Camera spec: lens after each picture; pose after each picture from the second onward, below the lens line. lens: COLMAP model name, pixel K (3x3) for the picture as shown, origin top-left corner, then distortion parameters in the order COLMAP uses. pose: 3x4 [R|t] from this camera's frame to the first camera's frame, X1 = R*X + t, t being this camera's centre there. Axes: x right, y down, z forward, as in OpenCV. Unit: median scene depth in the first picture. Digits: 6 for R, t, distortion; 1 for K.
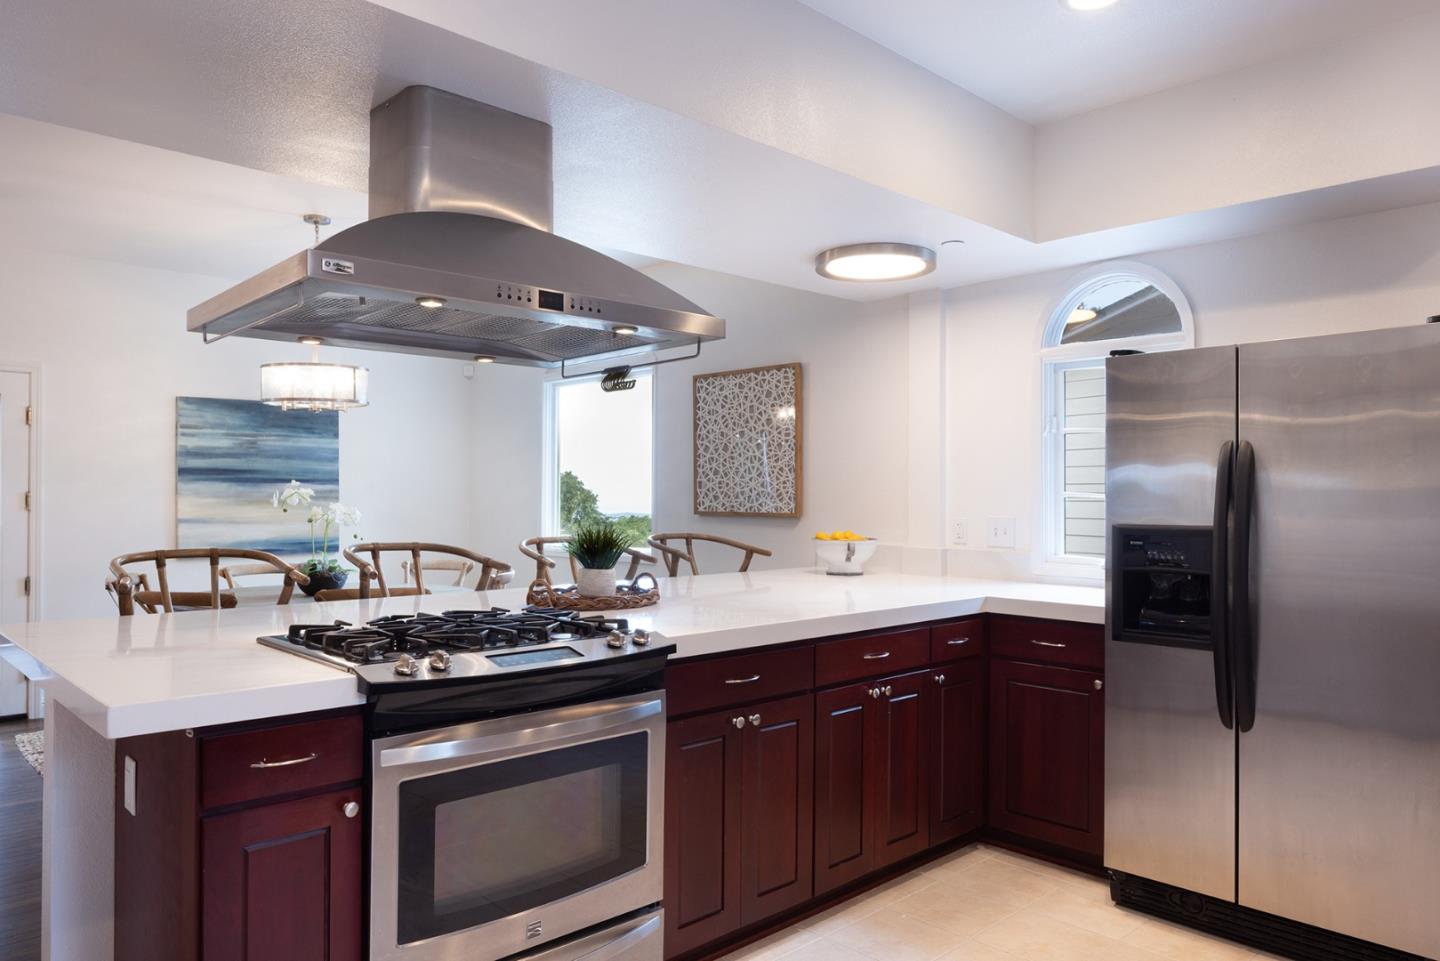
lens RADIAL K [[972.8, 0, 720.0], [0, 972.8, 480.5], [0, 0, 1]] dist [-0.001394, -0.000238]
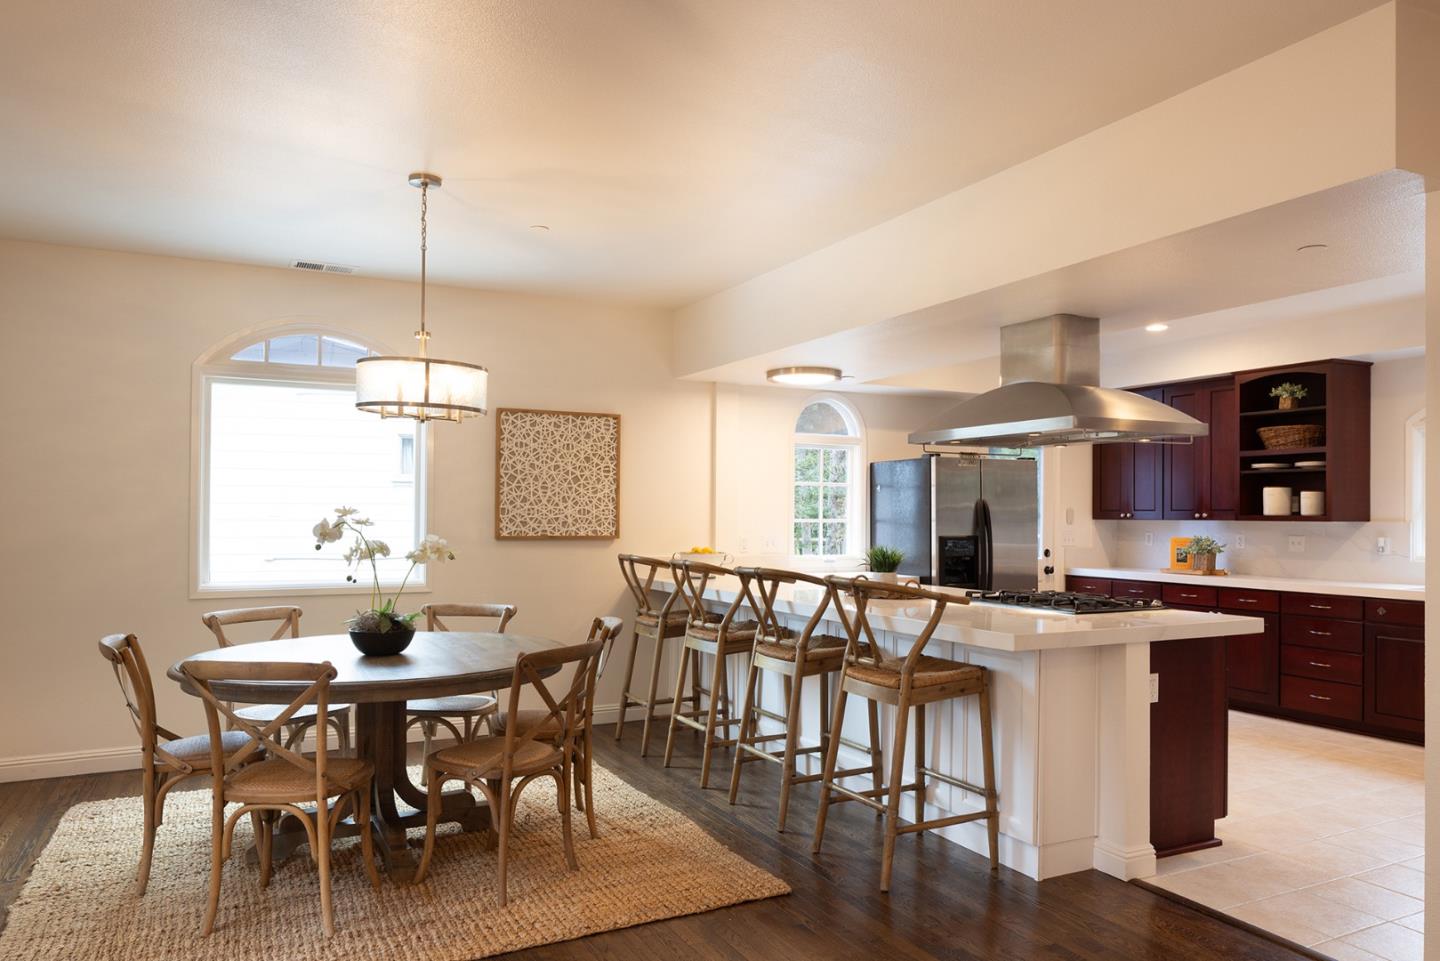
lens RADIAL K [[971.0, 0, 716.0], [0, 971.0, 509.0], [0, 0, 1]] dist [0.003638, -0.000202]
pose [[0.281198, 0.003889, 0.959642, -1.003829], [-0.019903, 0.999800, 0.001780, -0.004629], [-0.959443, -0.019600, 0.281219, 0.492373]]
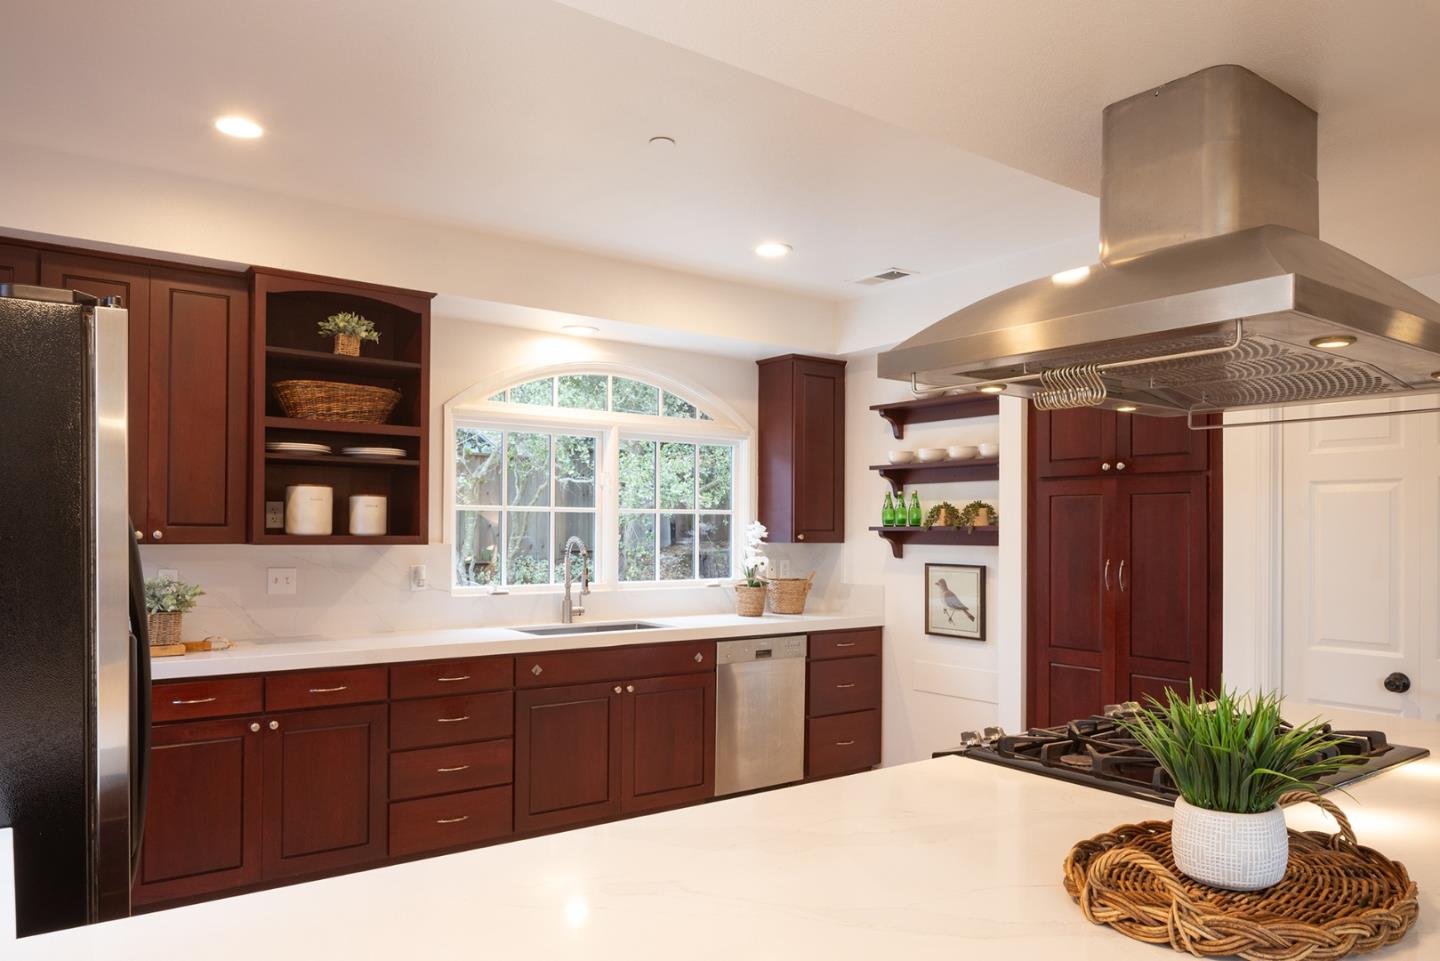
lens RADIAL K [[967.2, 0, 722.9], [0, 967.2, 529.6], [0, 0, 1]] dist [-0.003851, -0.000946]
pose [[-0.991366, -0.010340, 0.130713, 0.003316], [-0.012526, 0.999795, -0.015907, -0.004654], [-0.130522, -0.017407, -0.991293, 0.828653]]
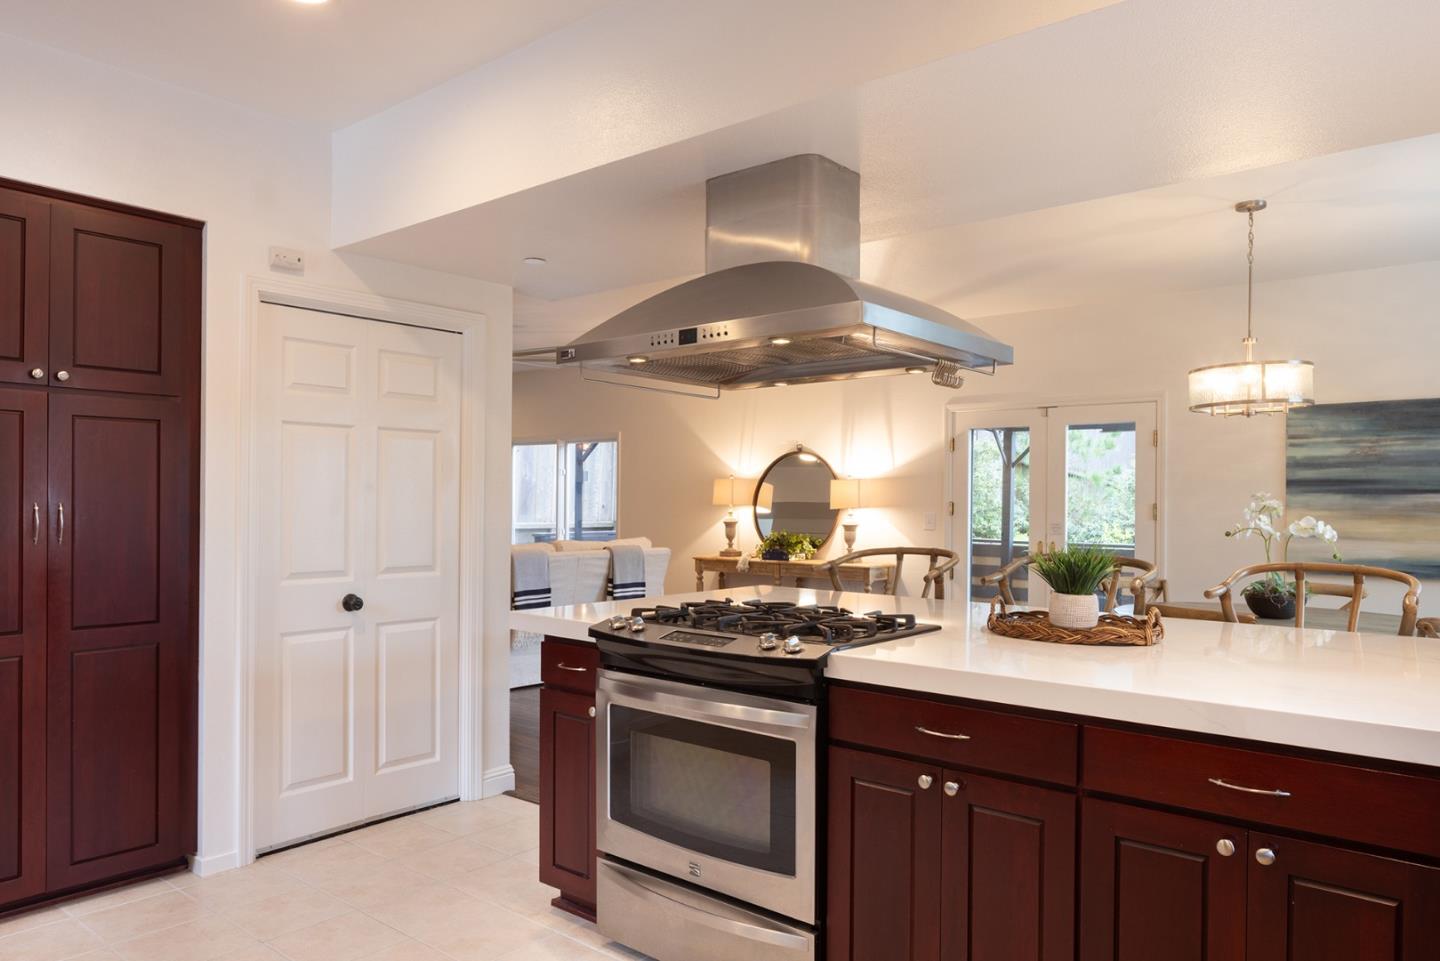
lens RADIAL K [[976.4, 0, 718.6], [0, 976.4, 497.5], [0, 0, 1]] dist [-0.000017, -0.001052]
pose [[0.107493, -0.006432, -0.994185, 0.404128], [0.008116, 0.999951, -0.005592, 0.006534], [0.994173, -0.007468, 0.107540, 0.366531]]
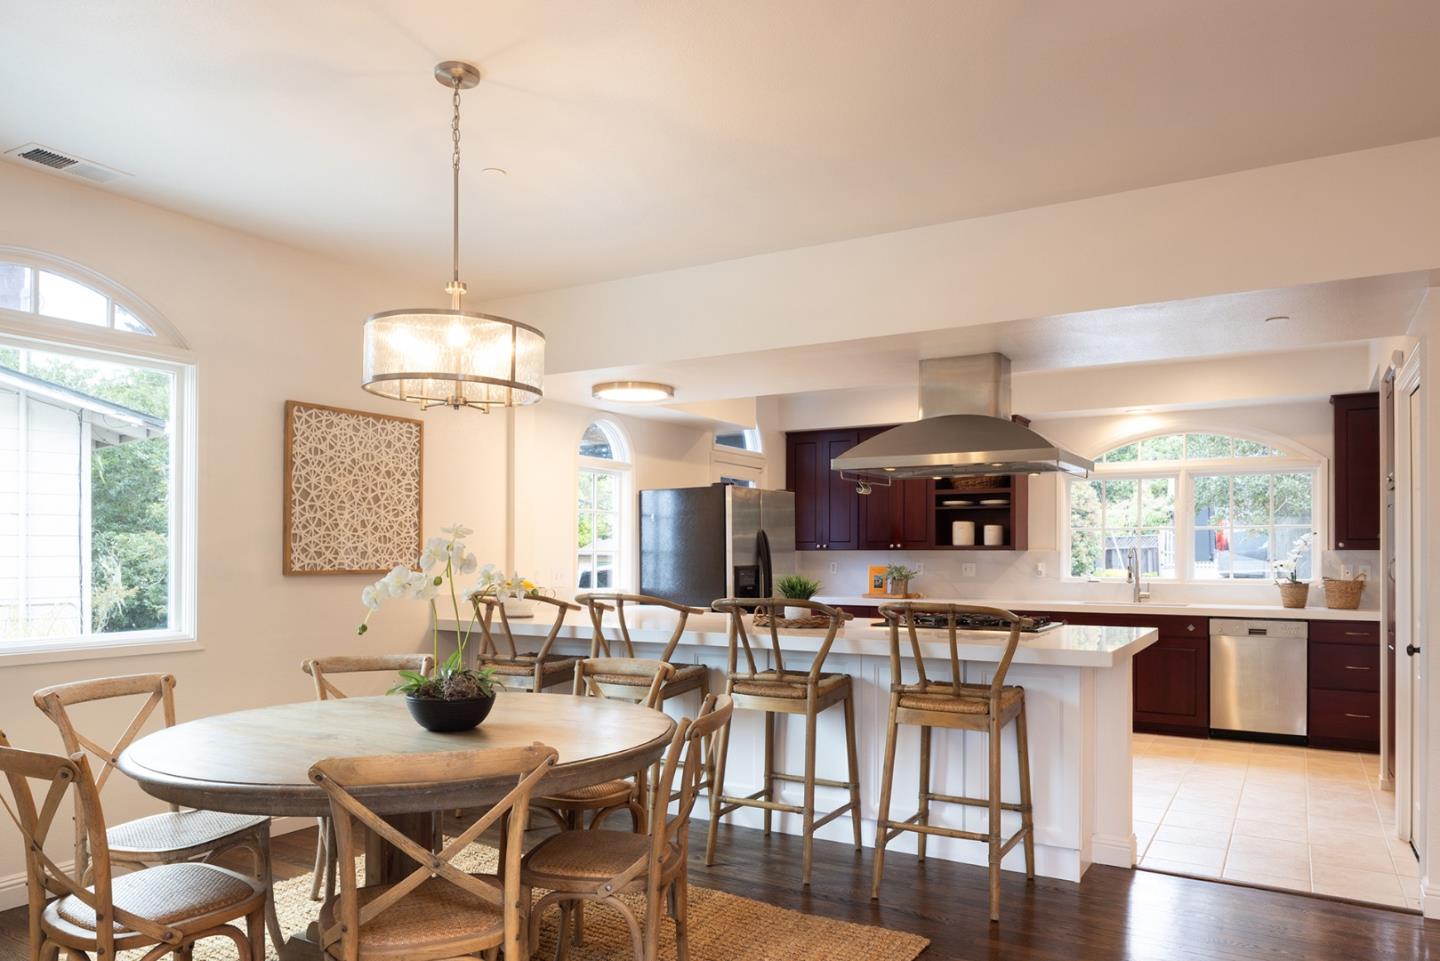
lens RADIAL K [[975.2, 0, 716.5], [0, 975.2, 550.6], [0, 0, 1]] dist [-0.003867, -0.003485]
pose [[-0.268241, 0.000297, 0.963352, -0.916890], [-0.017837, 0.999827, -0.005274, 0.013378], [-0.963187, -0.018598, -0.268189, 0.906529]]
